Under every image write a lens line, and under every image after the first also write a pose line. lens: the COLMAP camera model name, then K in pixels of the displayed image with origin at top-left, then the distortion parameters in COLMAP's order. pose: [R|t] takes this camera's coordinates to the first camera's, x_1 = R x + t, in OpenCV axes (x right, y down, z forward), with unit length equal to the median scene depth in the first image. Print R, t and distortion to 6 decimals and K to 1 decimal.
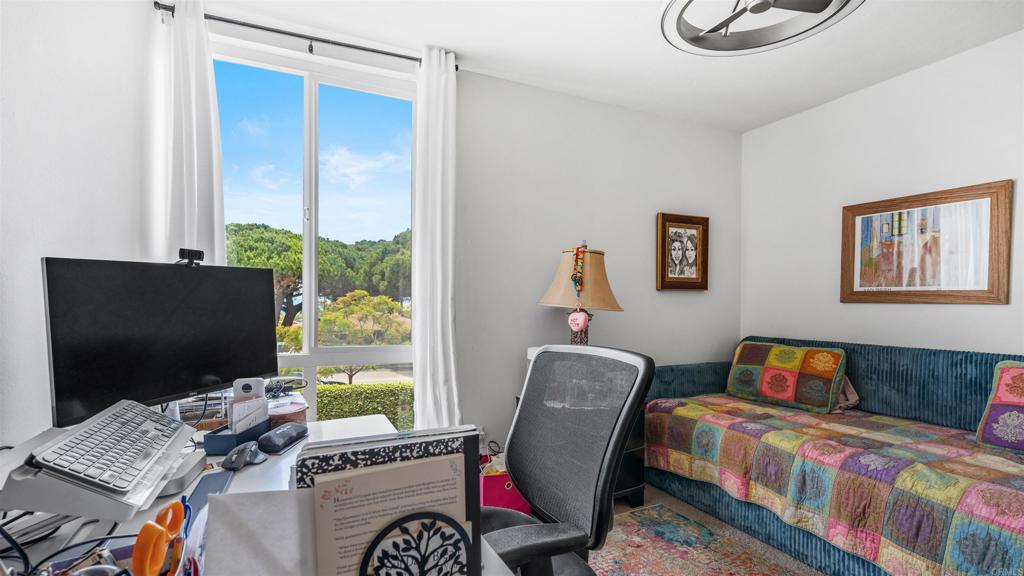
lens RADIAL K [[463.4, 0, 511.4], [0, 463.4, 282.6], [0, 0, 1]] dist [-0.005525, -0.000226]
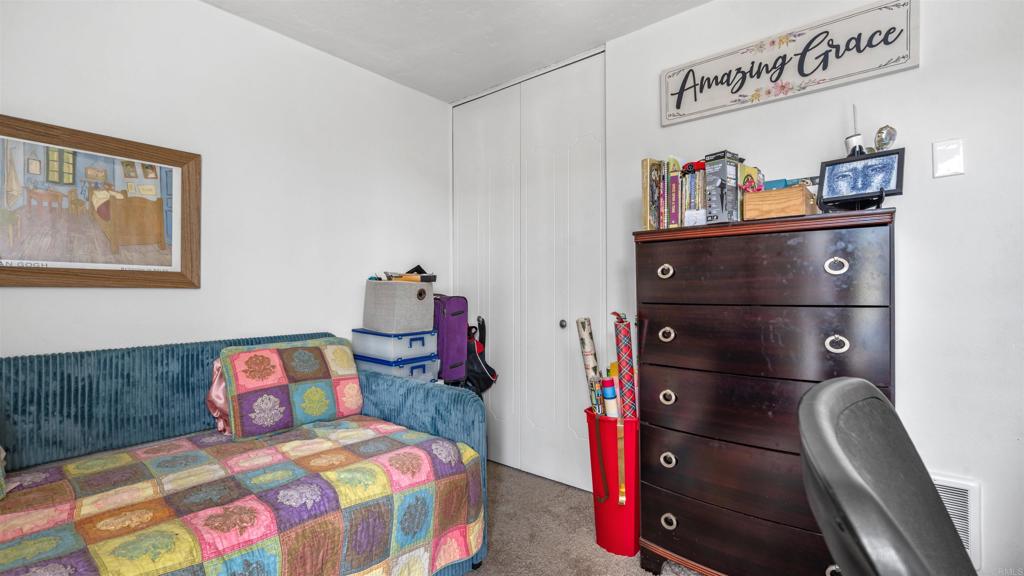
lens RADIAL K [[463.4, 0, 511.4], [0, 463.4, 282.6], [0, 0, 1]] dist [-0.005525, -0.000226]
pose [[-0.429758, 0.005906, 0.902925, -0.038500], [-0.040636, 0.998839, -0.025875, 0.034794], [-0.902029, -0.047811, -0.429019, 0.827498]]
